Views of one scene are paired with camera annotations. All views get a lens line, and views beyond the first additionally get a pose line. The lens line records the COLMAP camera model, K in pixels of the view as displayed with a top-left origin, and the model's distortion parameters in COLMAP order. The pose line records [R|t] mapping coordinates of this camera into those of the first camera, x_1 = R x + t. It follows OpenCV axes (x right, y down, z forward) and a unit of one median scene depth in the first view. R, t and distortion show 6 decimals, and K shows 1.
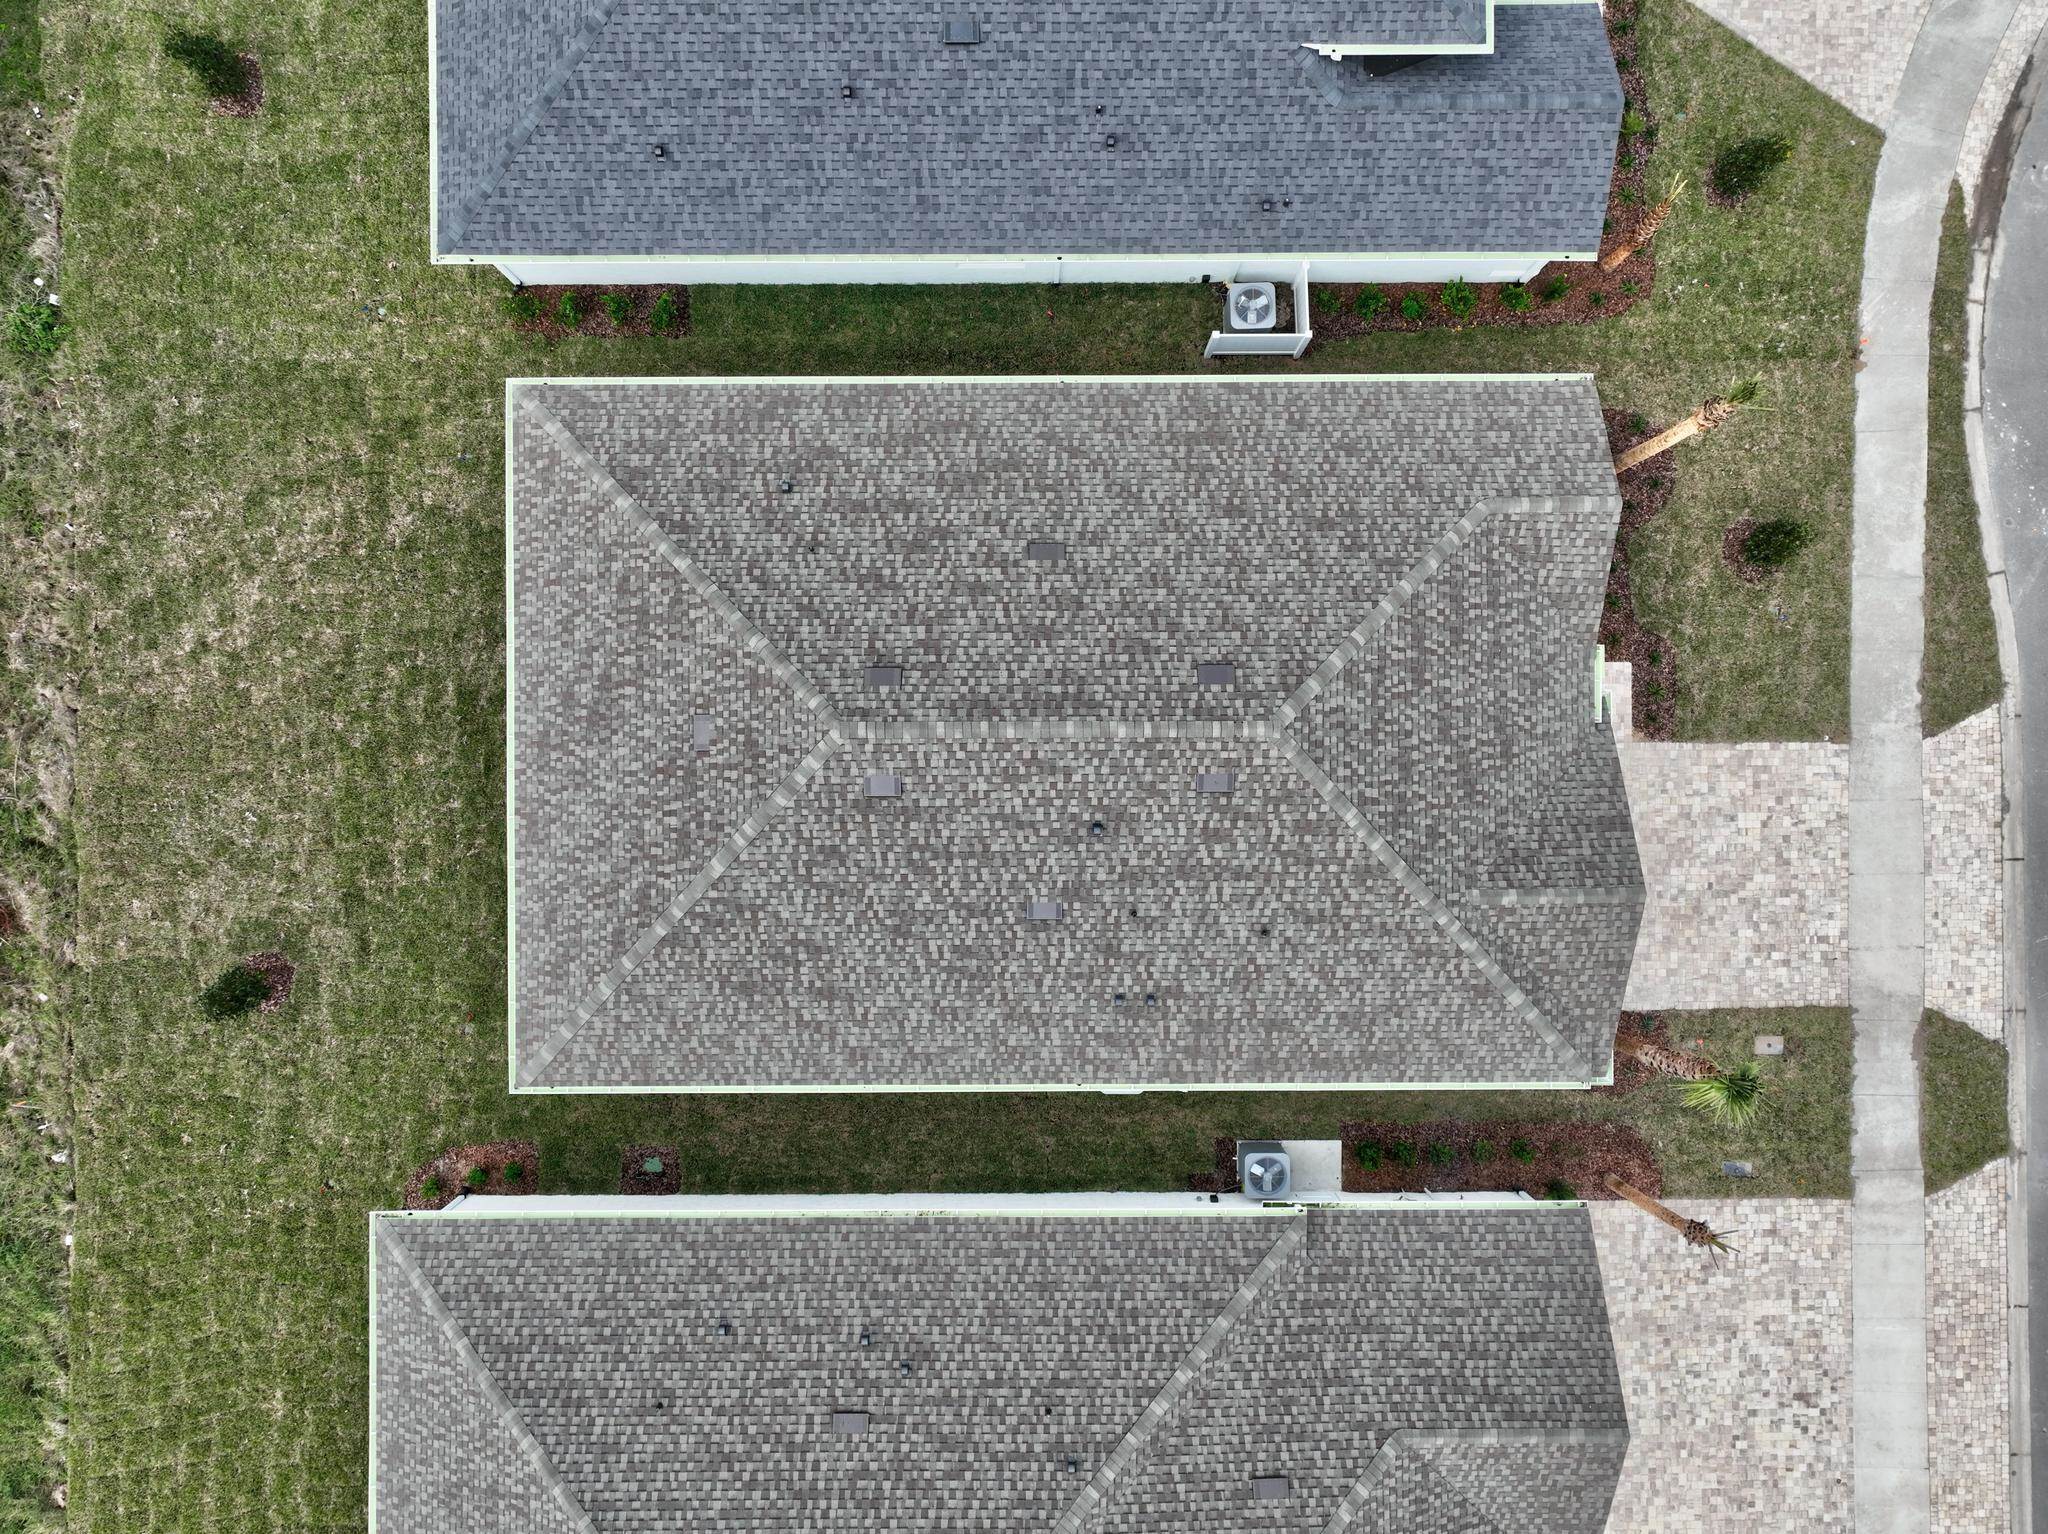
lens RADIAL K [[1441.2, 0, 1021.5], [0, 1441.2, 771.5], [0, 0, 1]] dist [-0.001592, 0.019660]
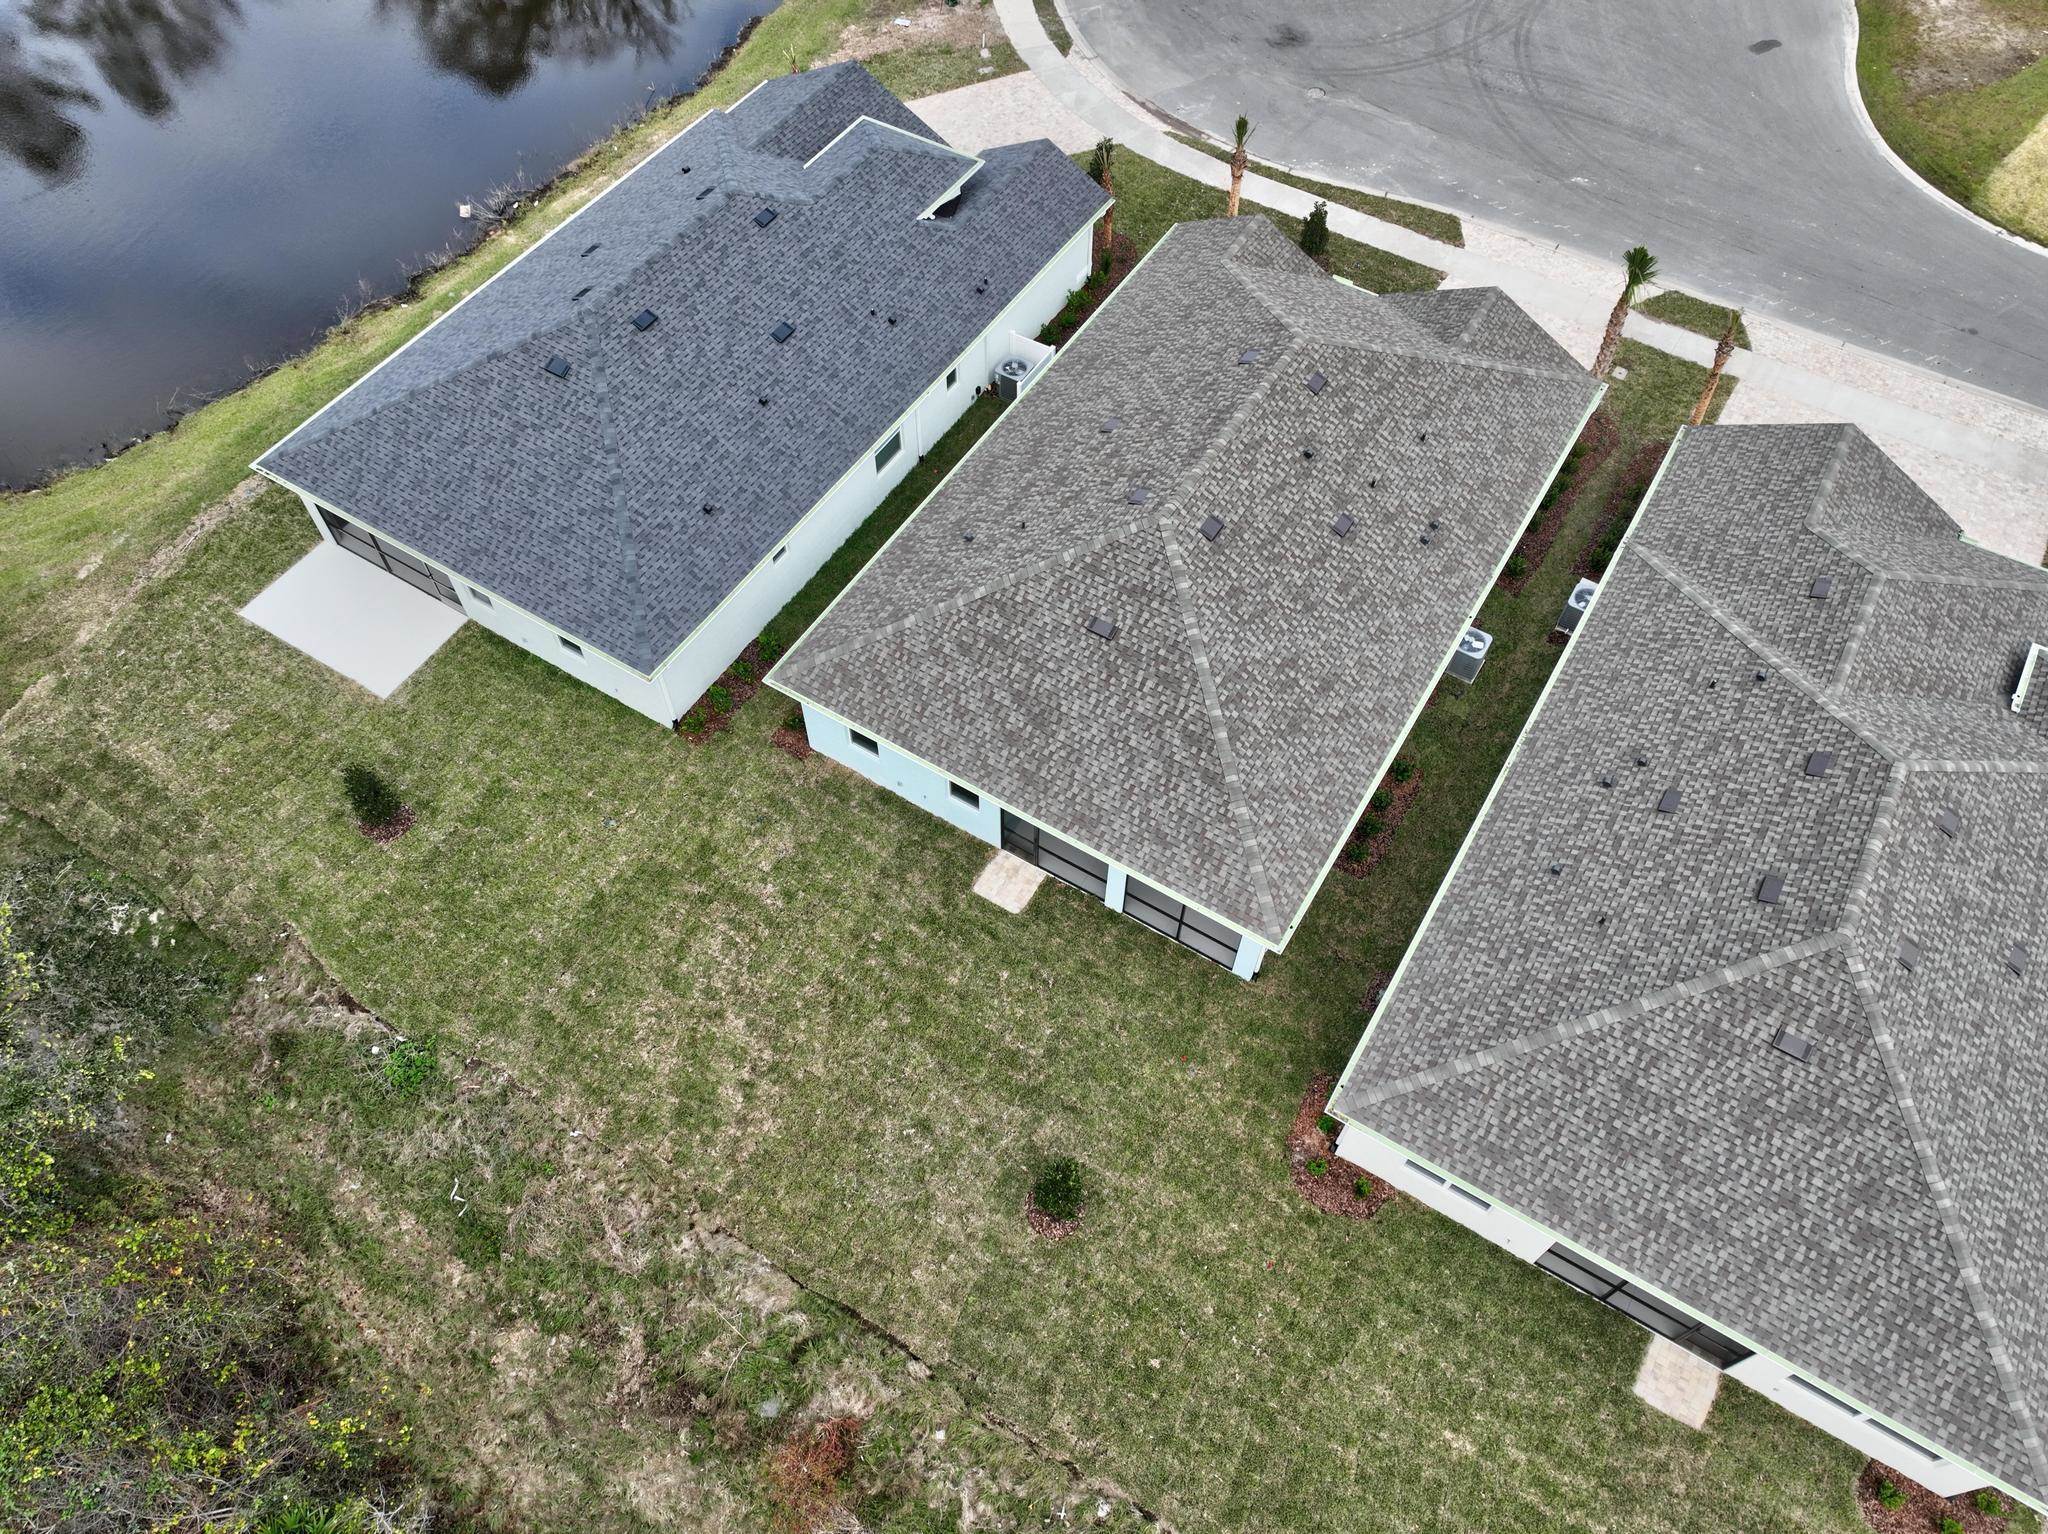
lens RADIAL K [[1441.2, 0, 1023.6], [0, 1441.2, 770.7], [0, 0, 1]] dist [-0.001592, 0.019660]
pose [[0.528287, -0.702839, 0.476372, -0.914238], [0.849053, 0.440335, -0.291913, 0.327045], [-0.004595, 0.558679, 0.829371, 0.013031]]
